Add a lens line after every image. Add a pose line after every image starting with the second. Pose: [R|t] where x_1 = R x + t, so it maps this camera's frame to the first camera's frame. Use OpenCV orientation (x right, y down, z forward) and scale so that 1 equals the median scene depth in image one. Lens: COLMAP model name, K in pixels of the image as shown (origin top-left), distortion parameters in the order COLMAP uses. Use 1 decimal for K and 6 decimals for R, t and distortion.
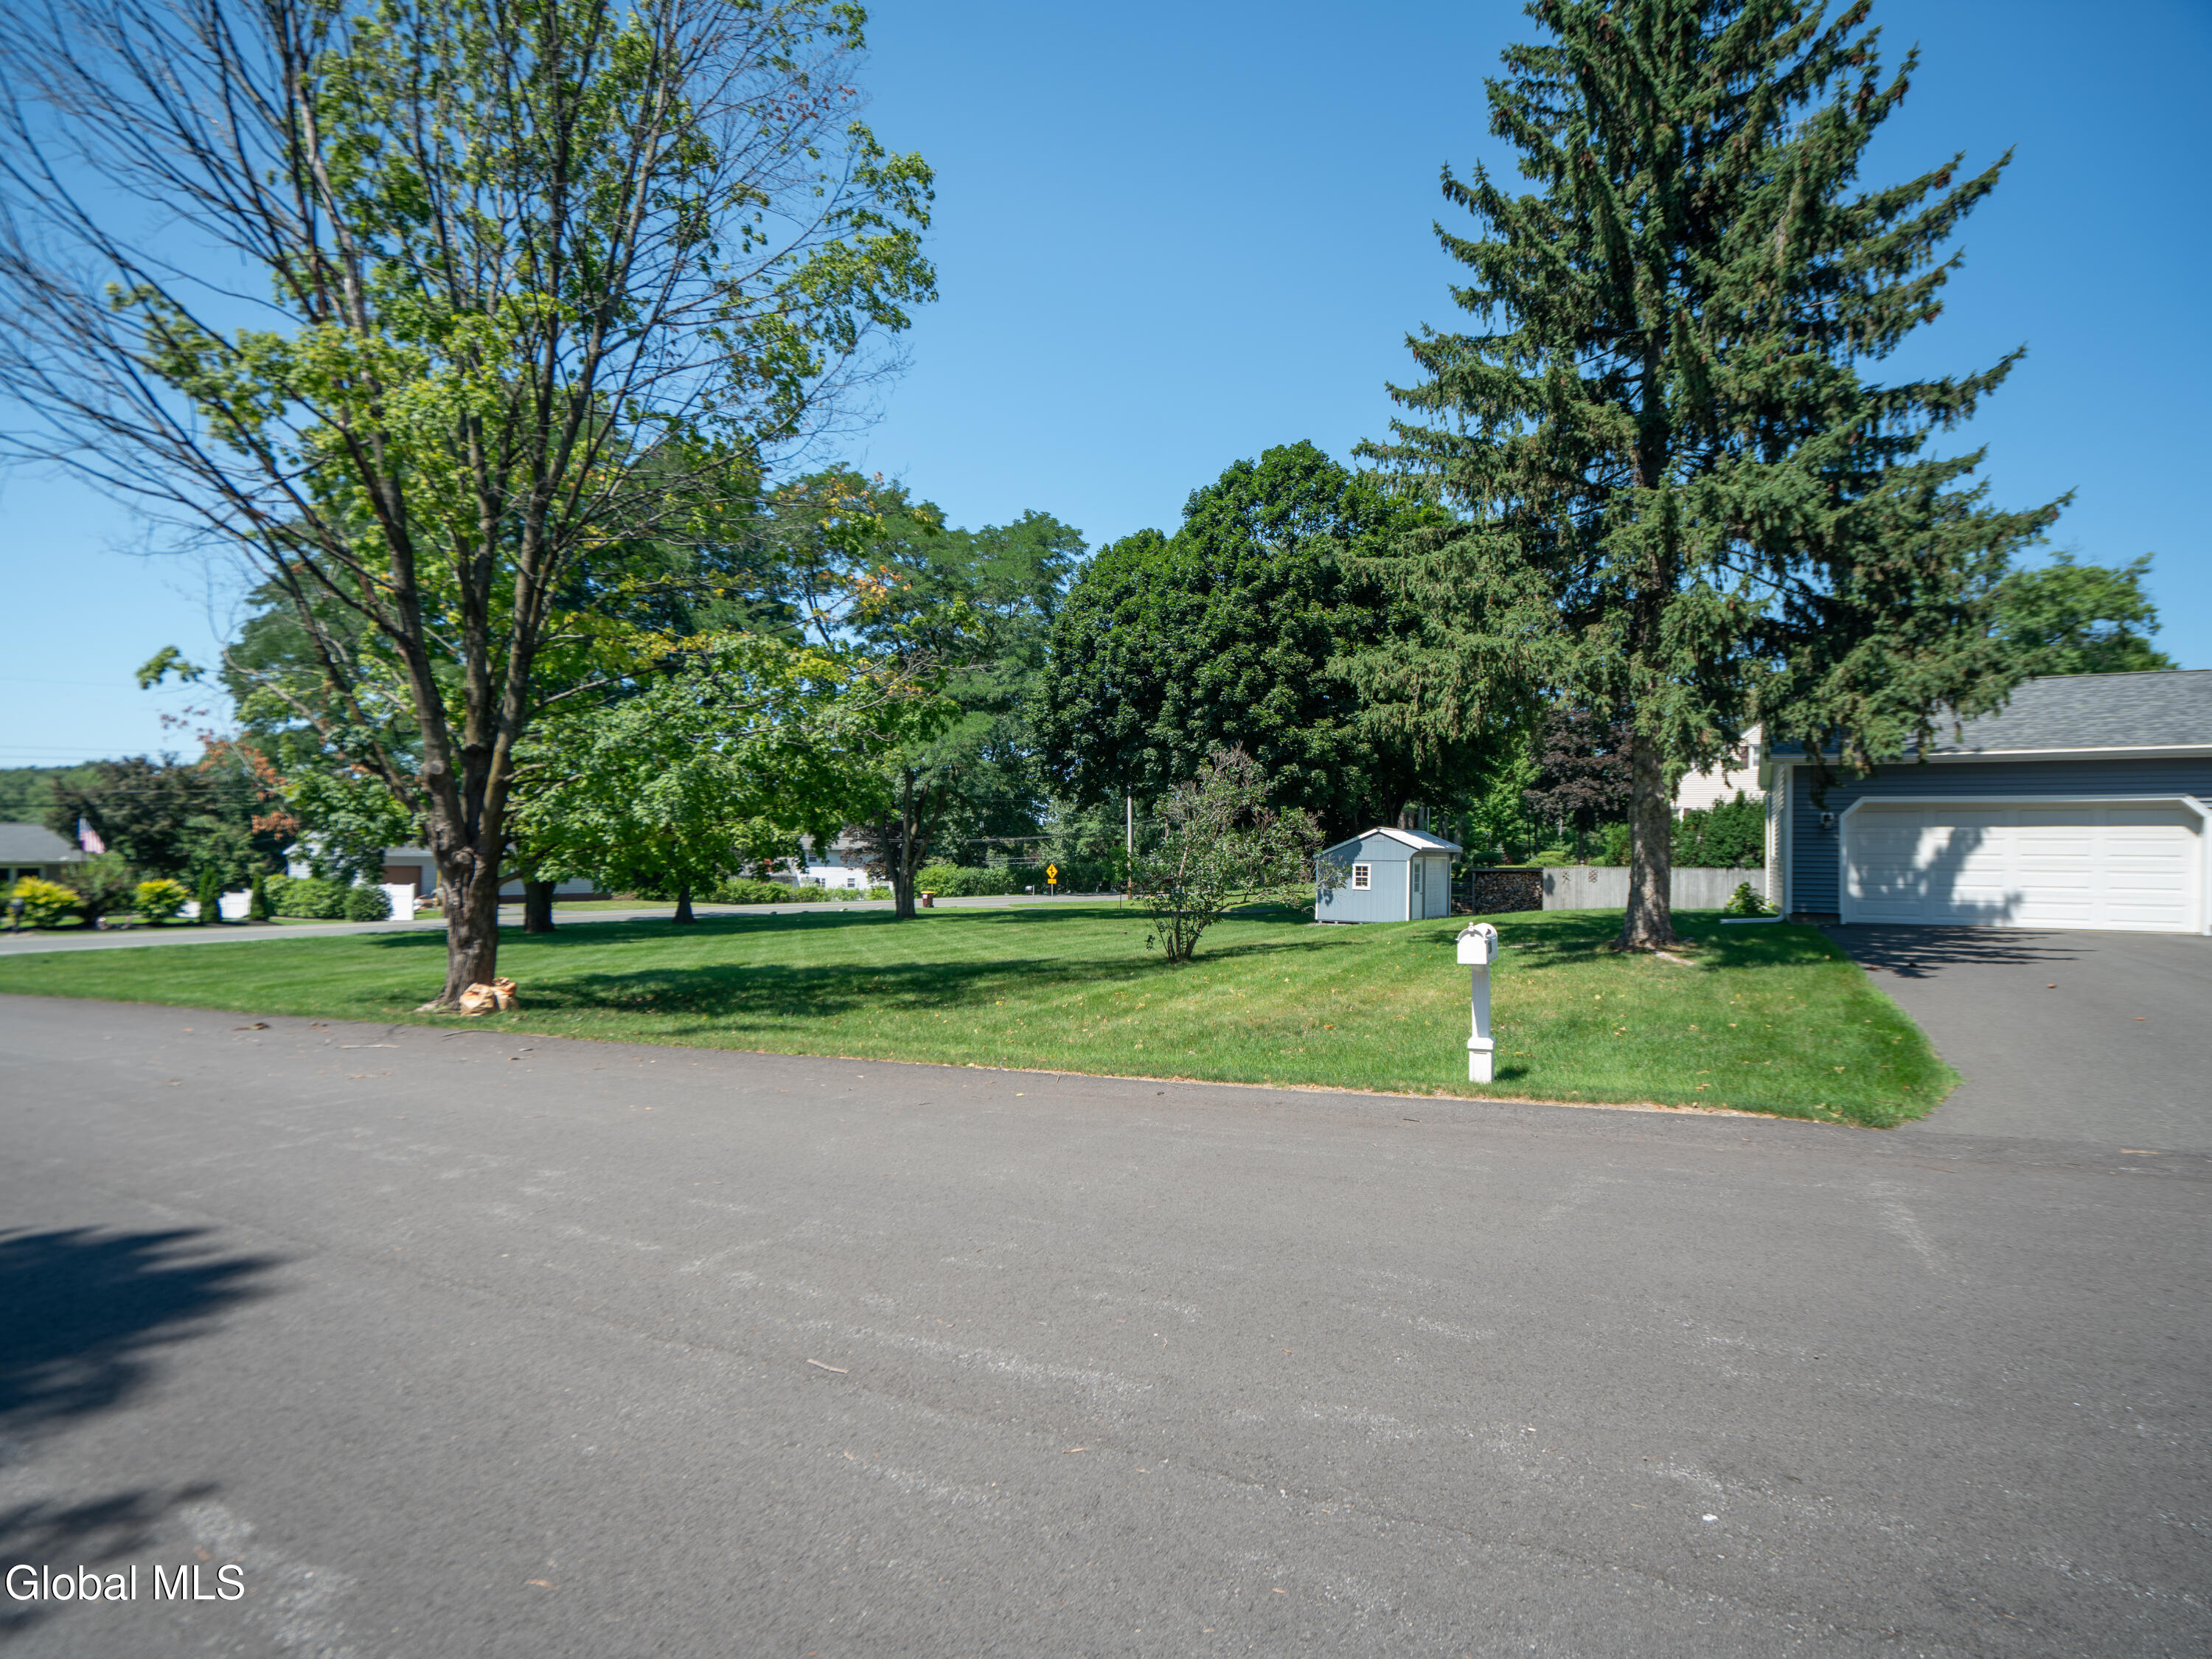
lens RADIAL K [[1133.5, 0, 1112.6], [0, 1133.5, 835.7], [0, 0, 1]] dist [-0.015595, 0.003652]
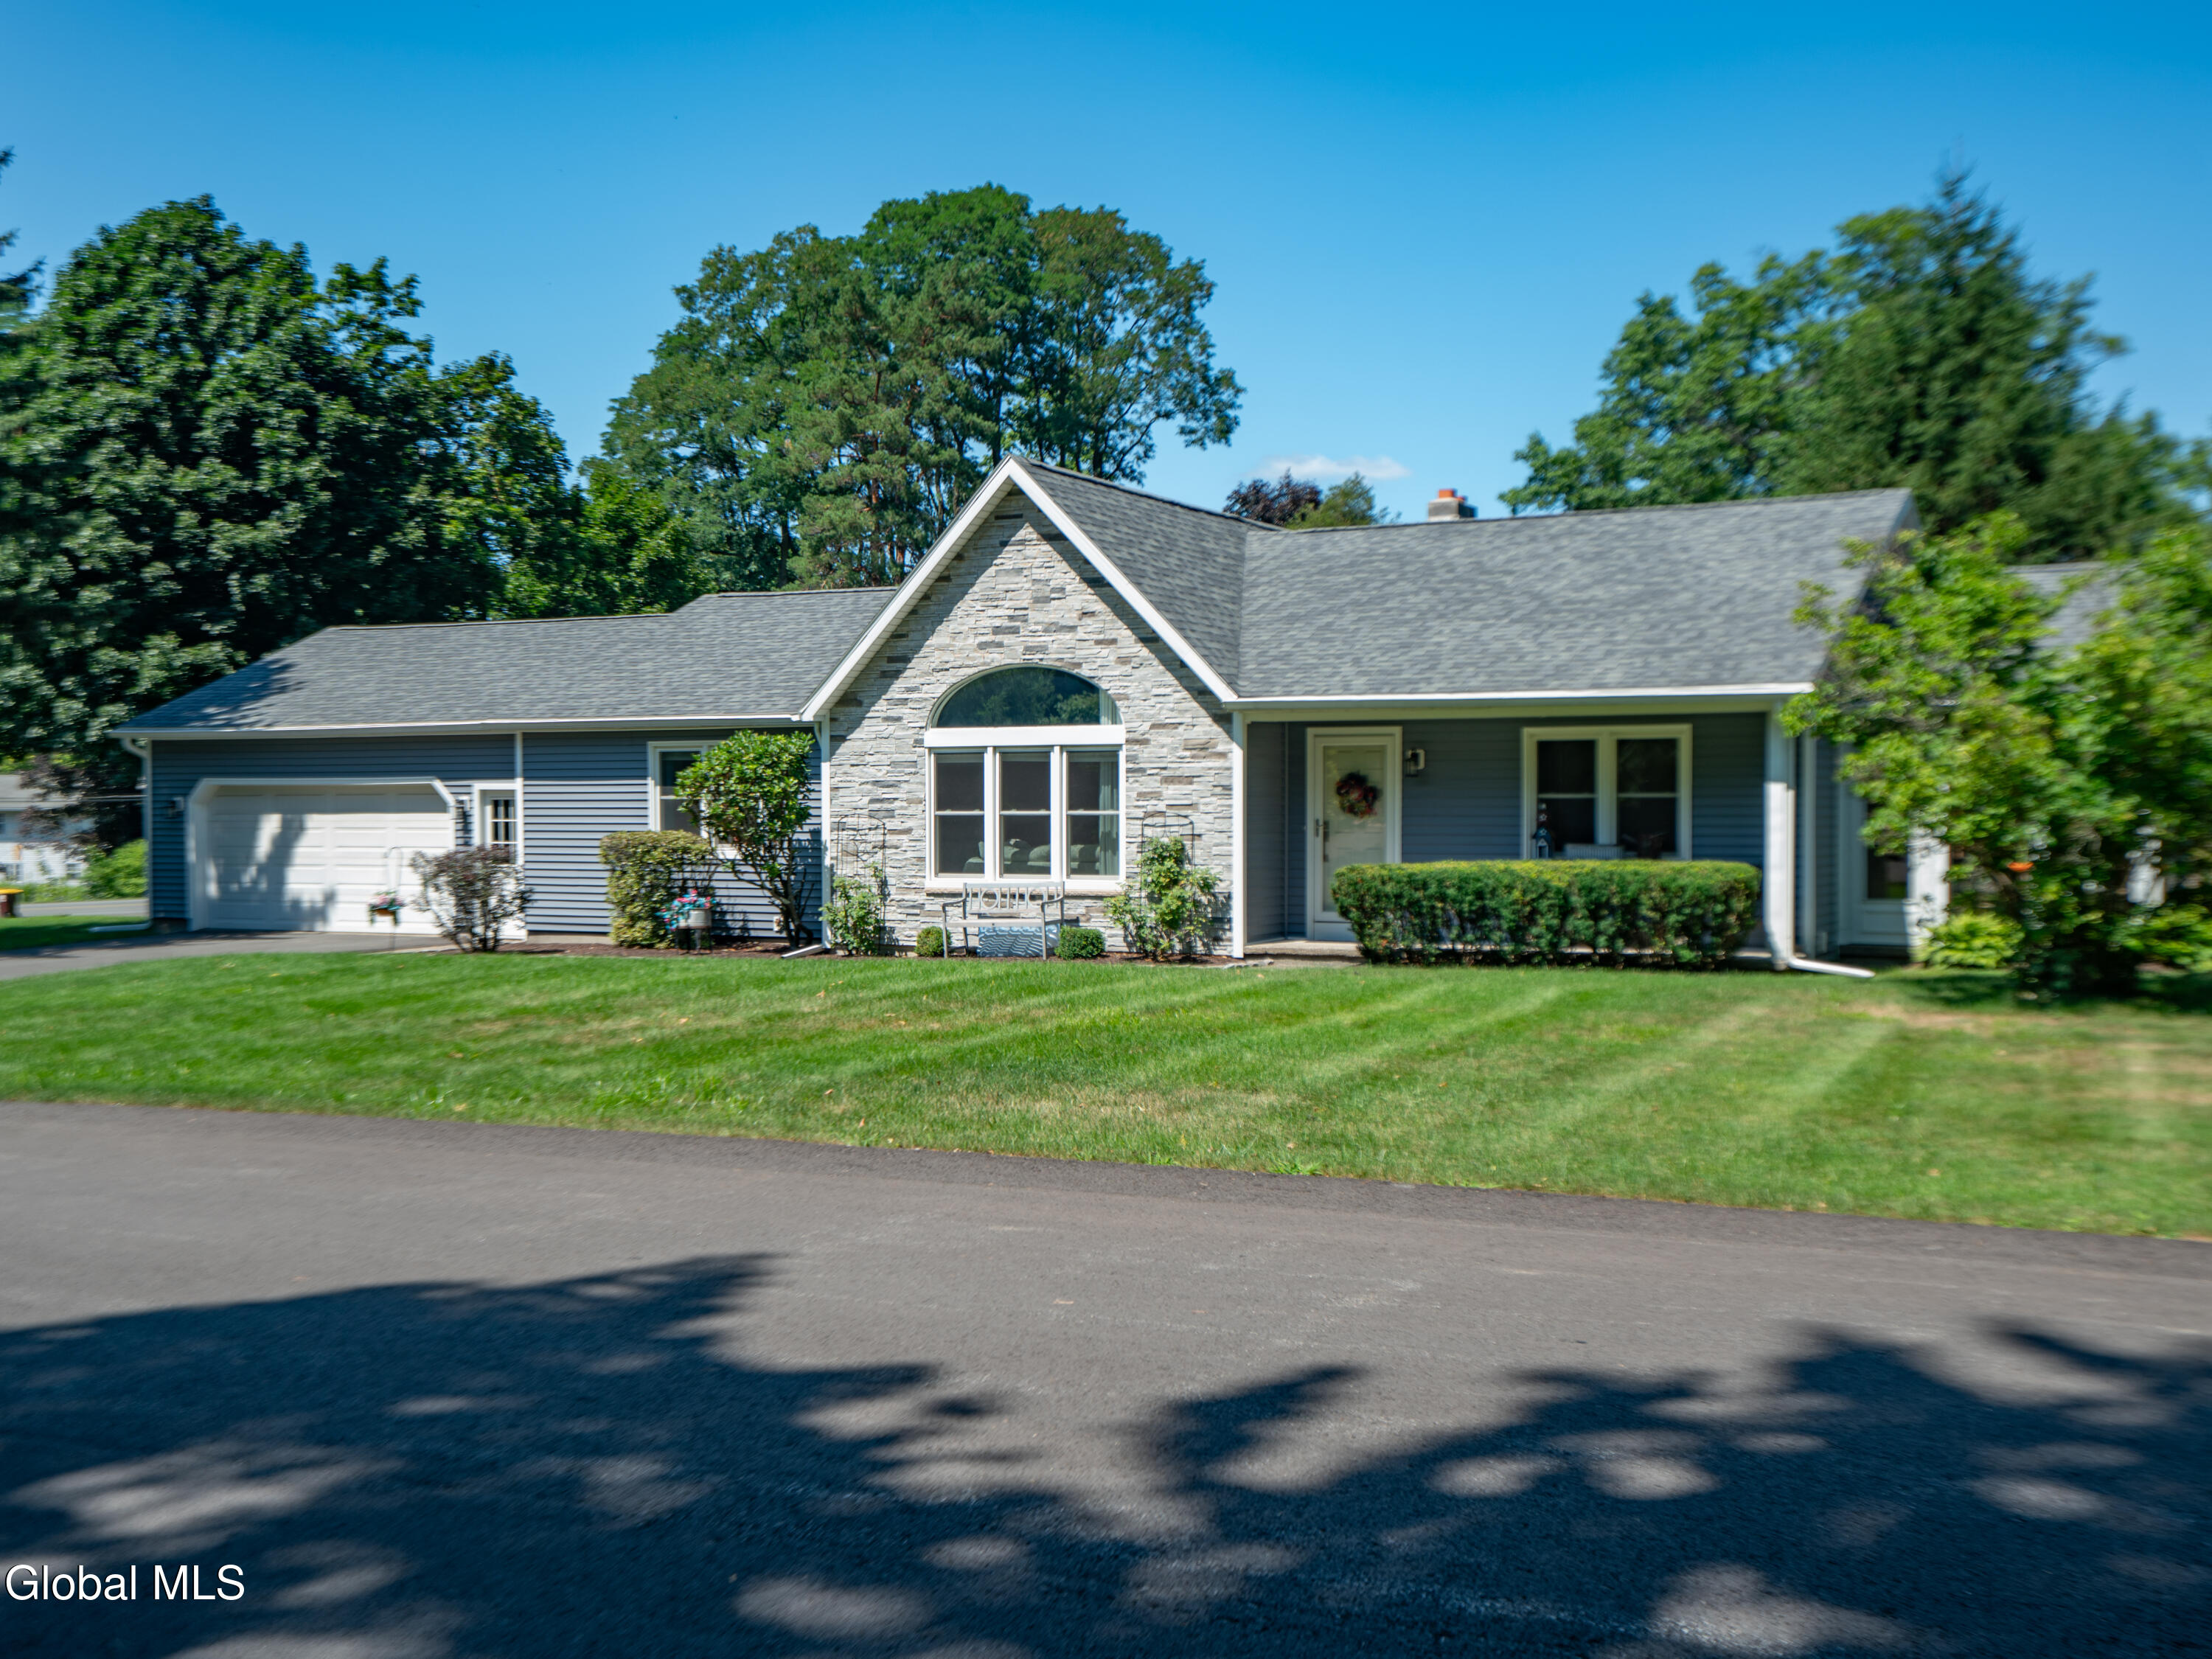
lens RADIAL K [[2270.1, 0, 1168.6], [0, 2270.1, 843.7], [0, 0, 1]] dist [0.074383, 0.000000]
pose [[0.998991, -0.017568, 0.041336, 1.389146], [0.015918, 0.999076, 0.039925, -0.045268], [-0.041999, -0.039227, 0.998347, -0.774258]]
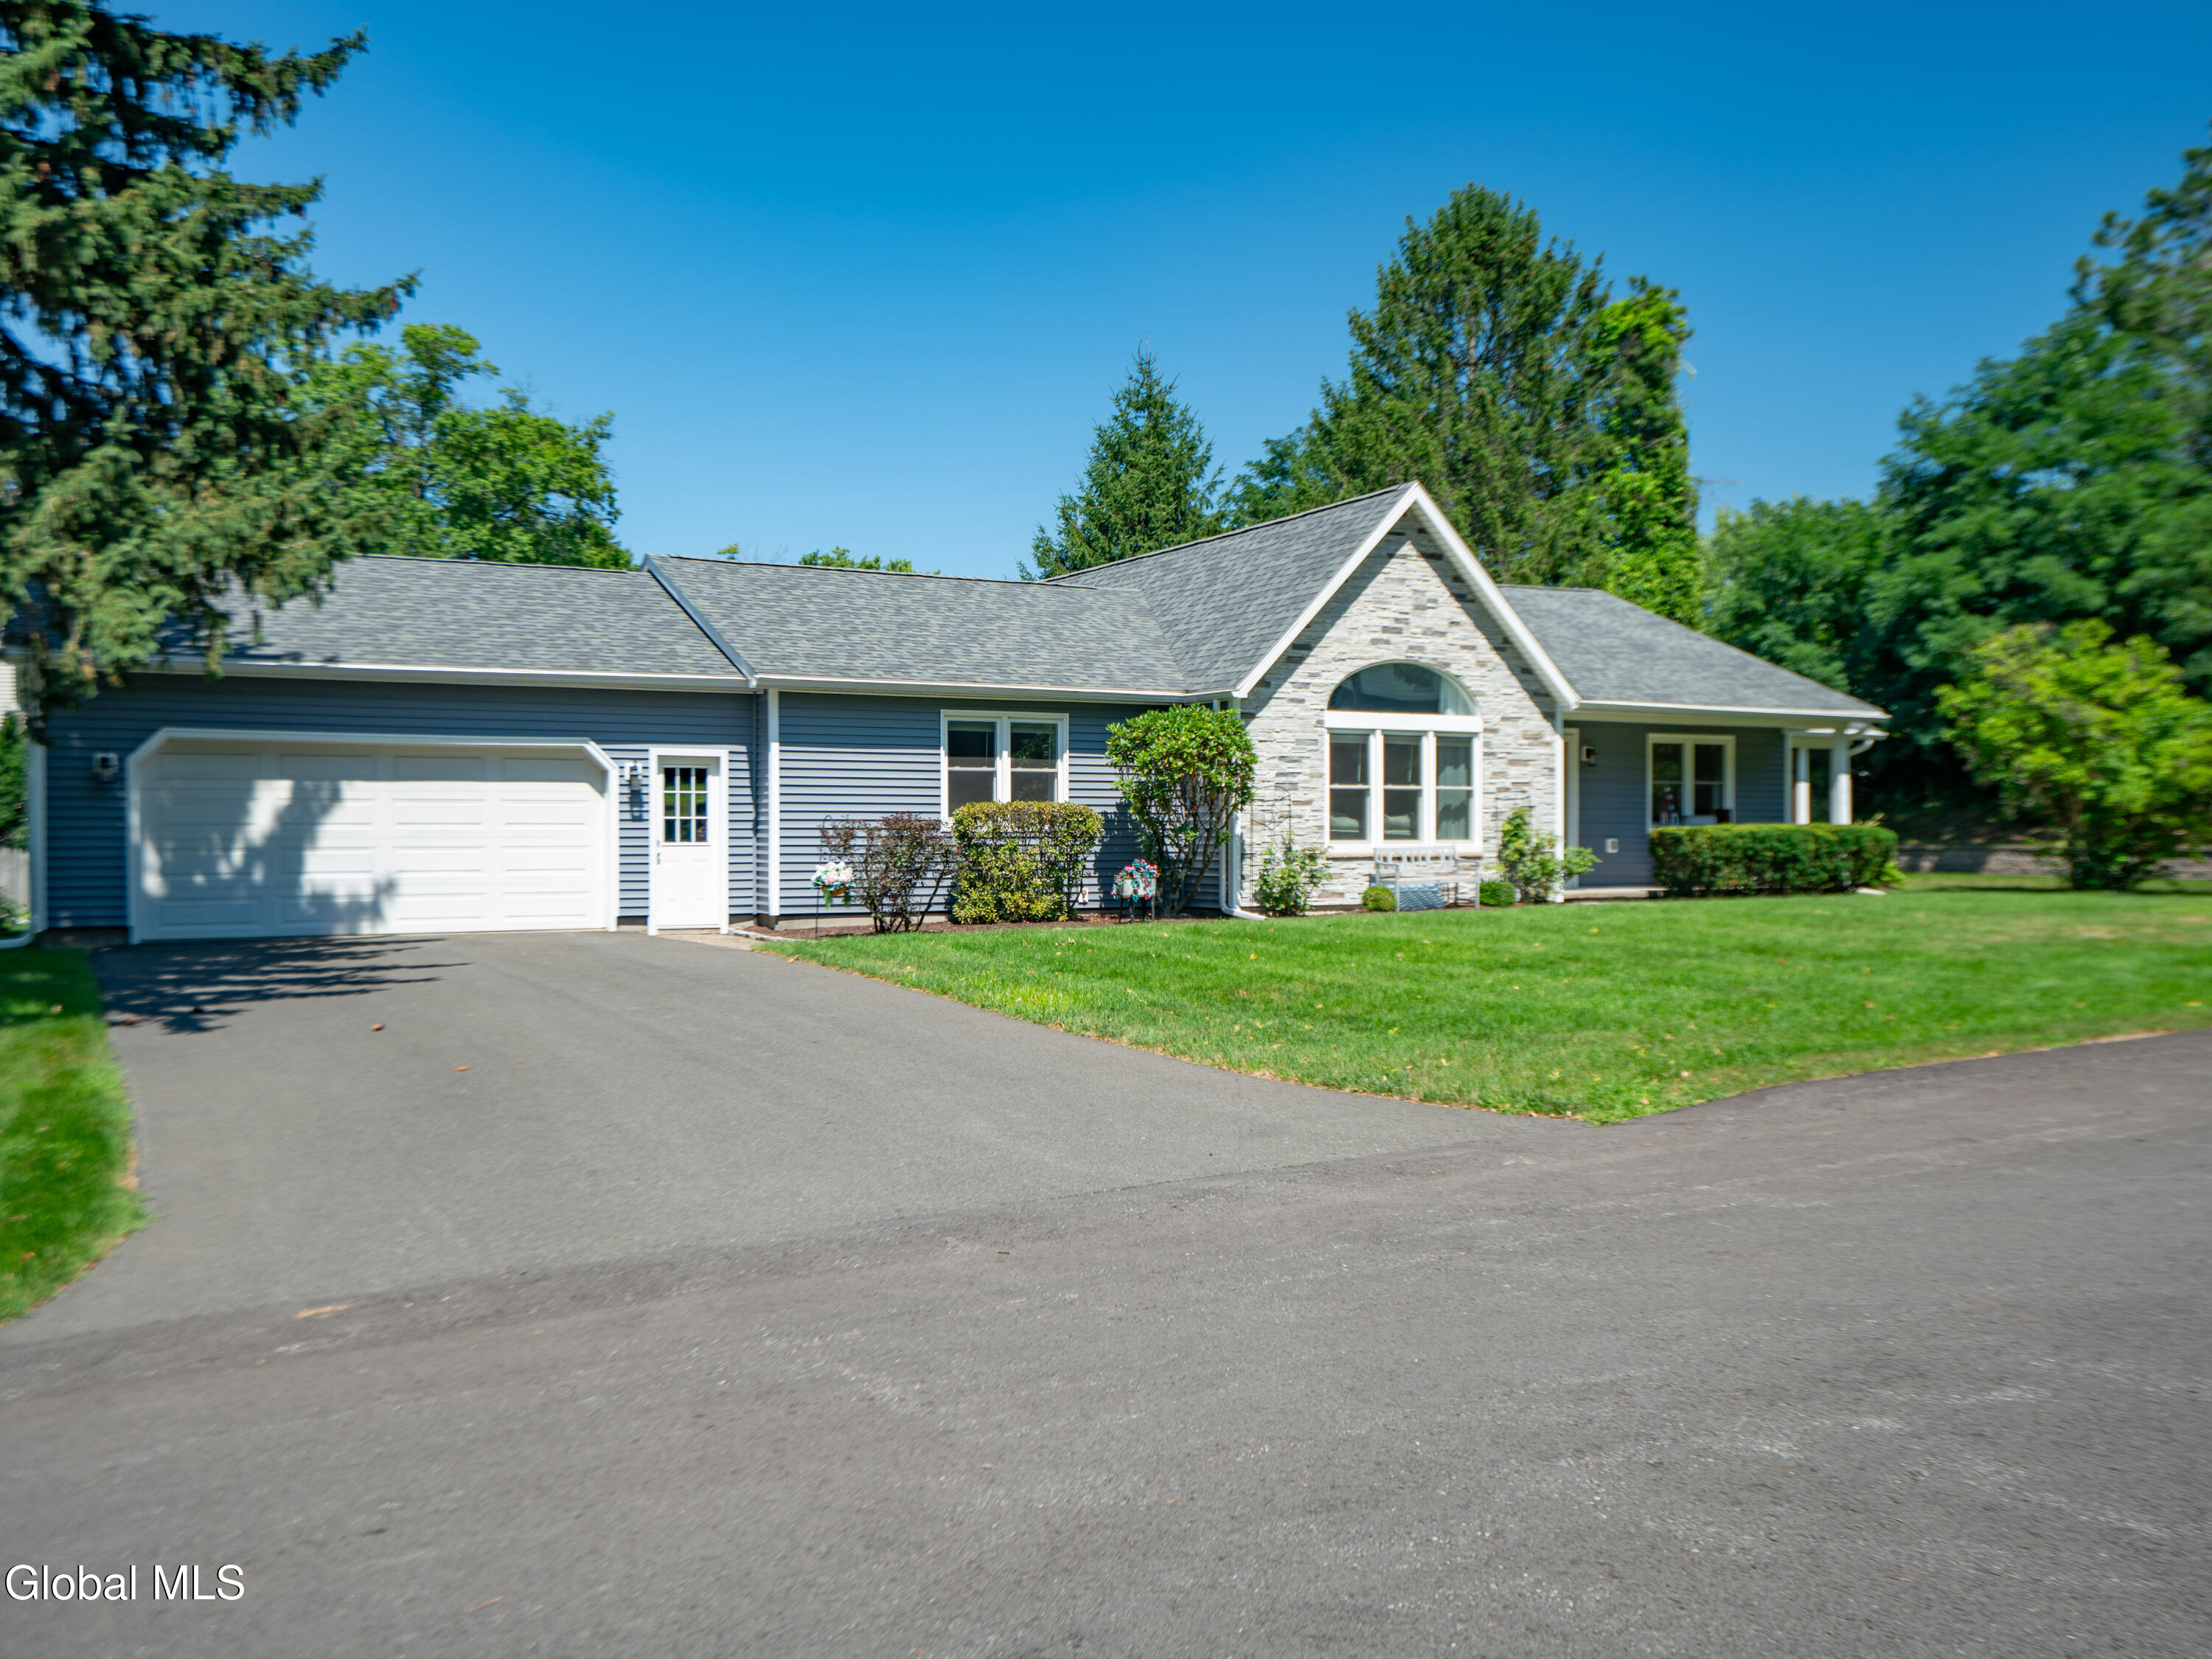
lens RADIAL K [[1866.2, 0, 1111.4], [0, 1866.2, 828.1], [0, 0, 1]] dist [0.018290, 0.007286]
pose [[0.571200, -0.010802, 0.820740, 0.145657], [-0.008227, 0.999788, 0.018884, -0.004411], [-0.820770, -0.017539, 0.570990, 0.023066]]
